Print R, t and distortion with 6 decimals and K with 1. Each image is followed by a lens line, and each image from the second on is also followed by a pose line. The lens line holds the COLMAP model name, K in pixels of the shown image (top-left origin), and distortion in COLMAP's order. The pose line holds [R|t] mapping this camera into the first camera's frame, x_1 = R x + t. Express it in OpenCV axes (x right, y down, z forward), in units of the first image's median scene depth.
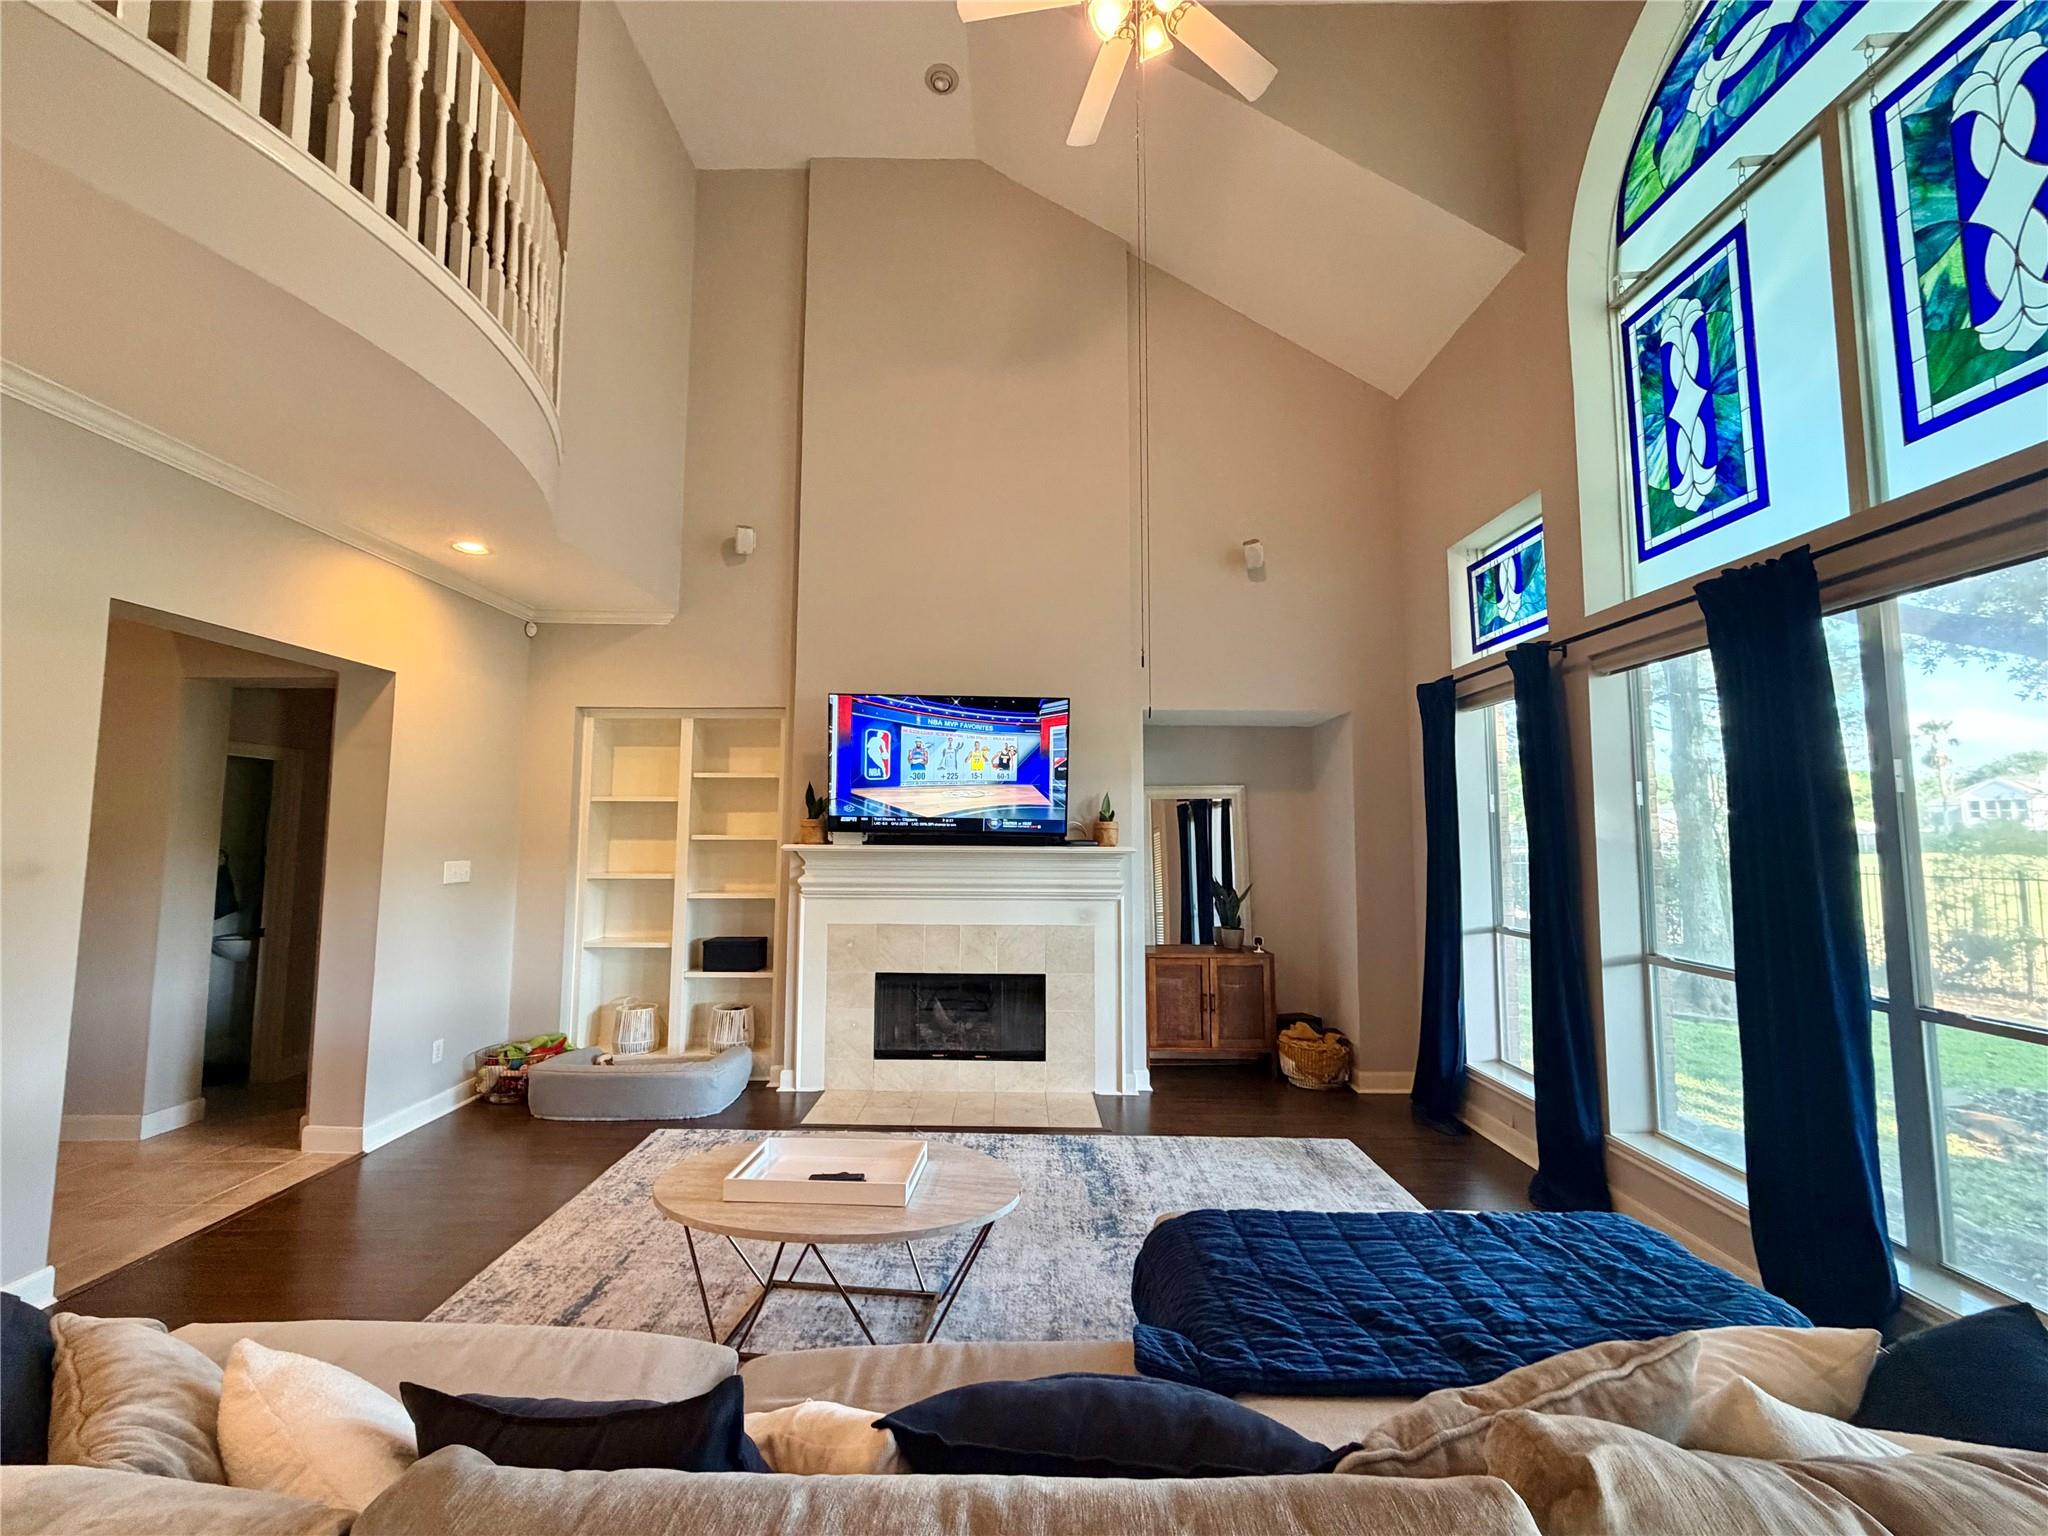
lens RADIAL K [[822.0, 0, 1019.1], [0, 822.0, 767.5], [0, 0, 1]] dist [-0.001499, -0.000482]
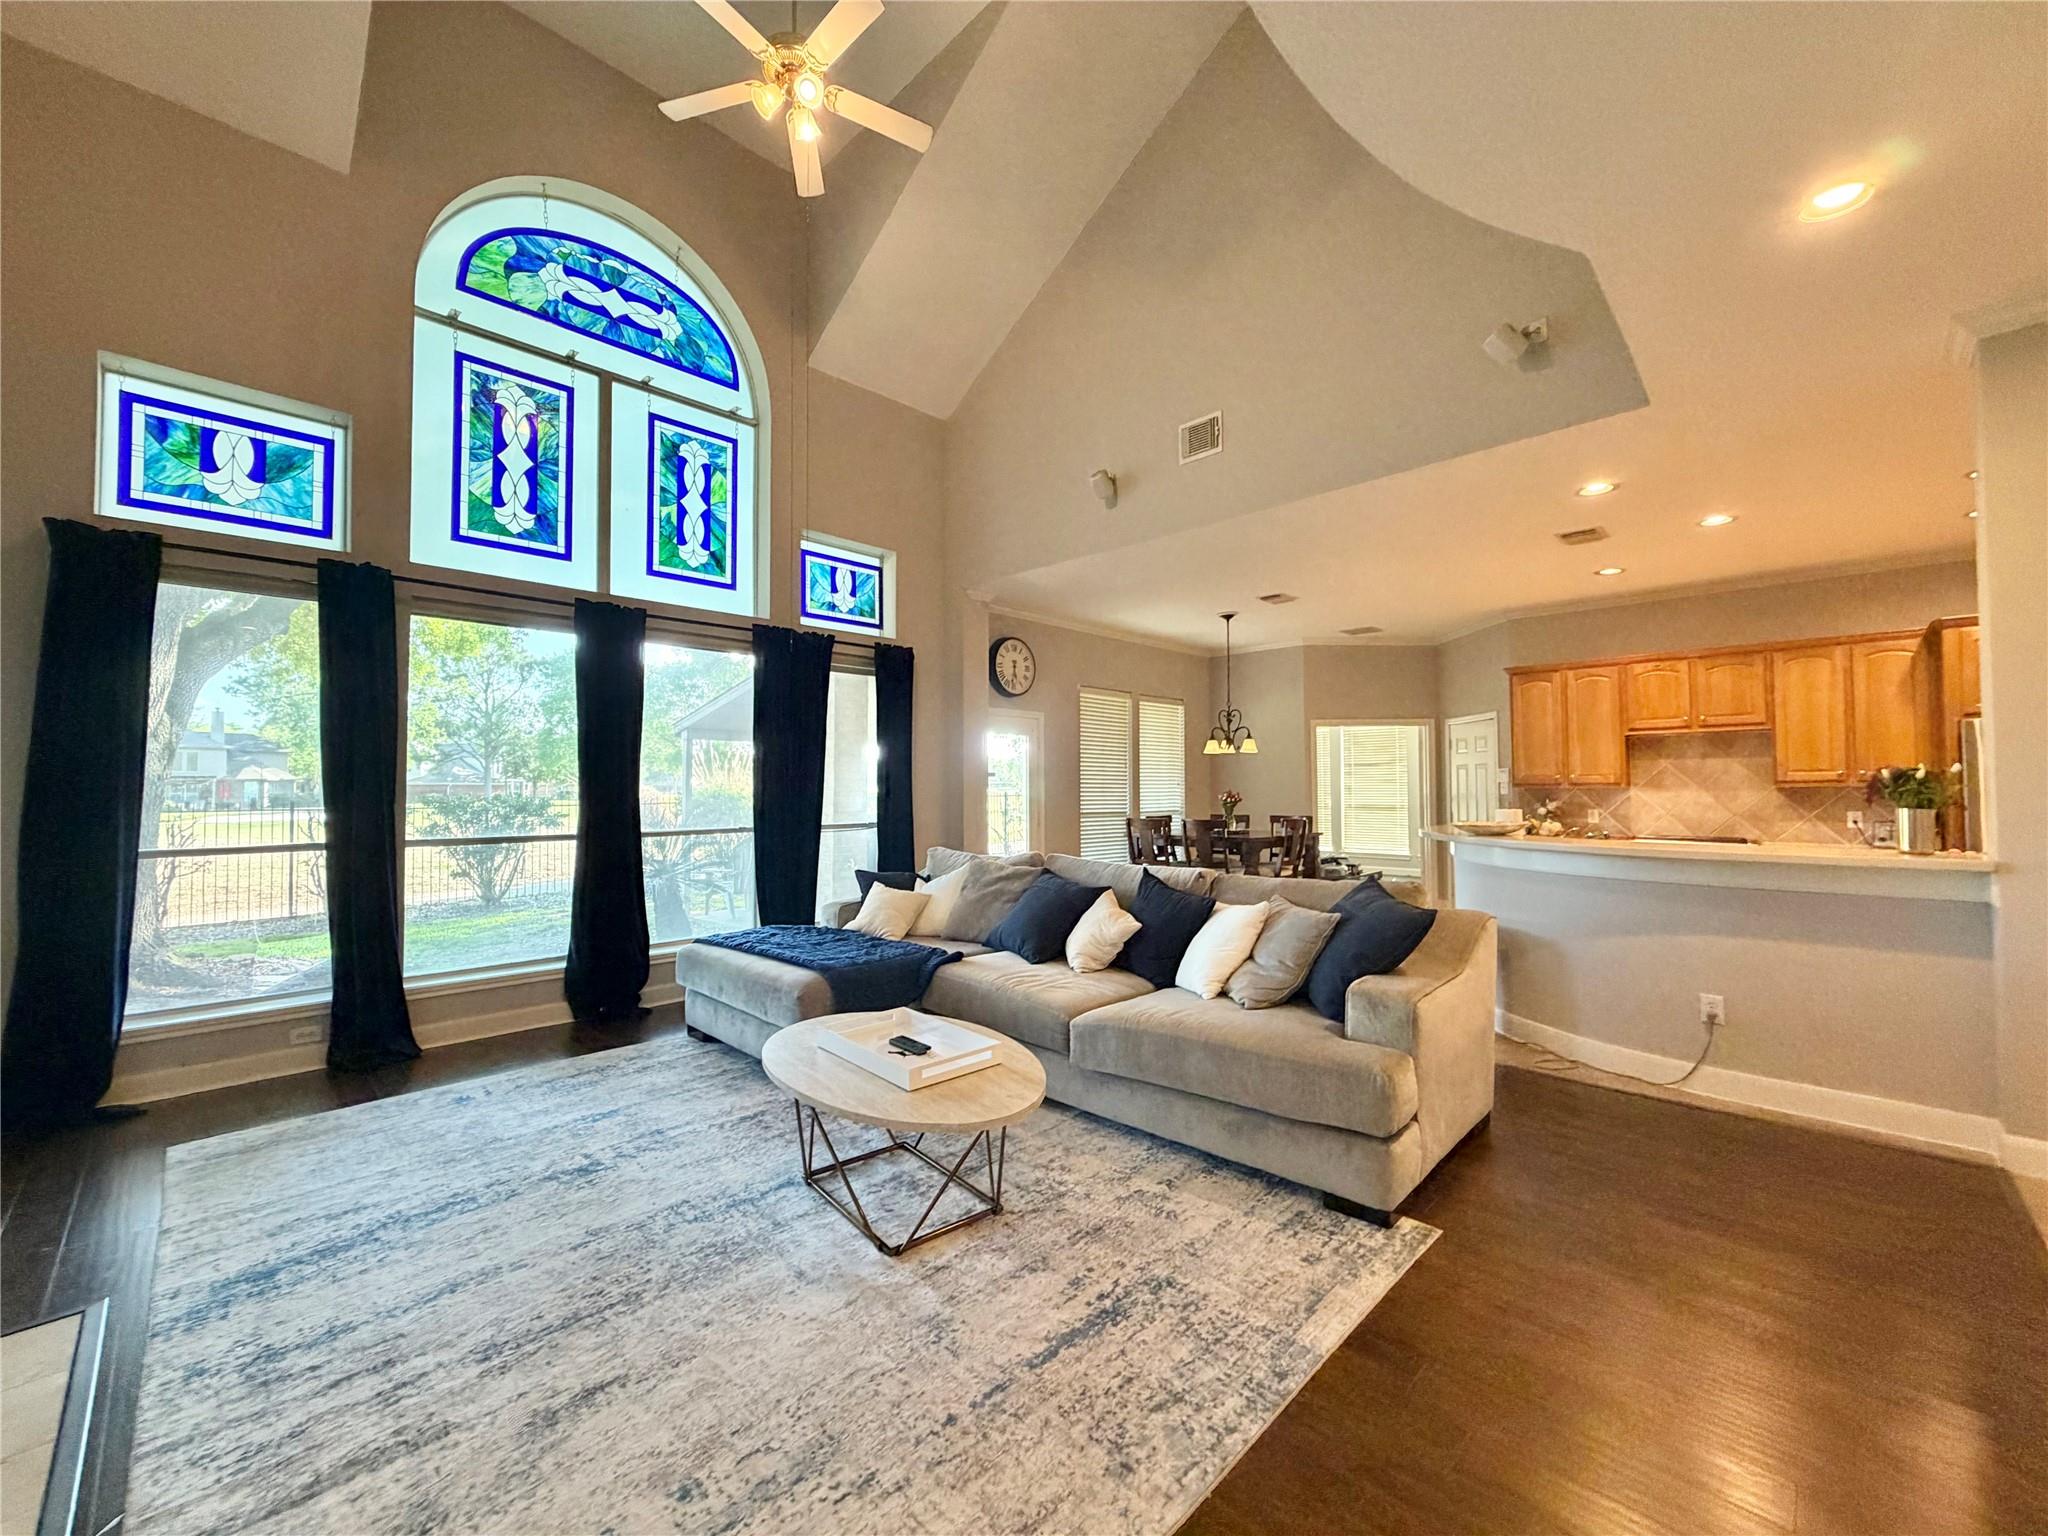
lens RADIAL K [[822.0, 0, 1019.1], [0, 822.0, 767.5], [0, 0, 1]] dist [-0.001499, -0.000482]
pose [[-0.717024, 0.018420, 0.696805, -0.830774], [-0.055401, 0.994982, -0.083310, 0.177069], [-0.694844, -0.098339, -0.712405, 1.319044]]
